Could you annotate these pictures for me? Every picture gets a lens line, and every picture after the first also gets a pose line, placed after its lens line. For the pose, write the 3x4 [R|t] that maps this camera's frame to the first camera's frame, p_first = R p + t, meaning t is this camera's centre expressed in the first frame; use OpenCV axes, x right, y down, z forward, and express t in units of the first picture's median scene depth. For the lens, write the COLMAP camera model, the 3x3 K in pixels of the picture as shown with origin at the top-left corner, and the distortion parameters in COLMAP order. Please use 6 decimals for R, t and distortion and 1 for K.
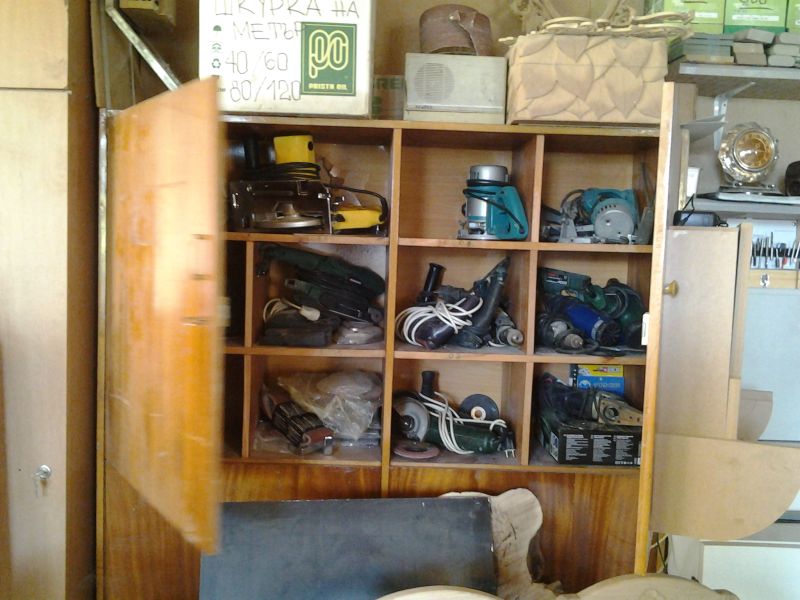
lens RADIAL K [[791.9, 0, 399.2], [0, 791.9, 292.0], [0, 0, 1]] dist [0.007098, -0.031088]
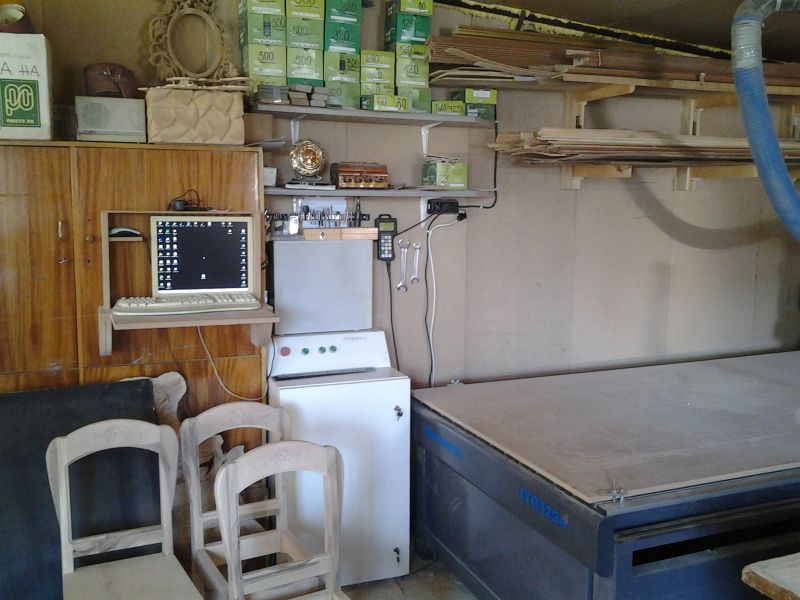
lens RADIAL K [[791.9, 0, 399.2], [0, 791.9, 292.0], [0, 0, 1]] dist [0.007098, -0.031088]
pose [[0.938710, -0.068732, 0.337787, 0.055645], [0.050746, 0.996798, 0.061802, 0.010117], [-0.340953, -0.040873, 0.939191, -0.674736]]
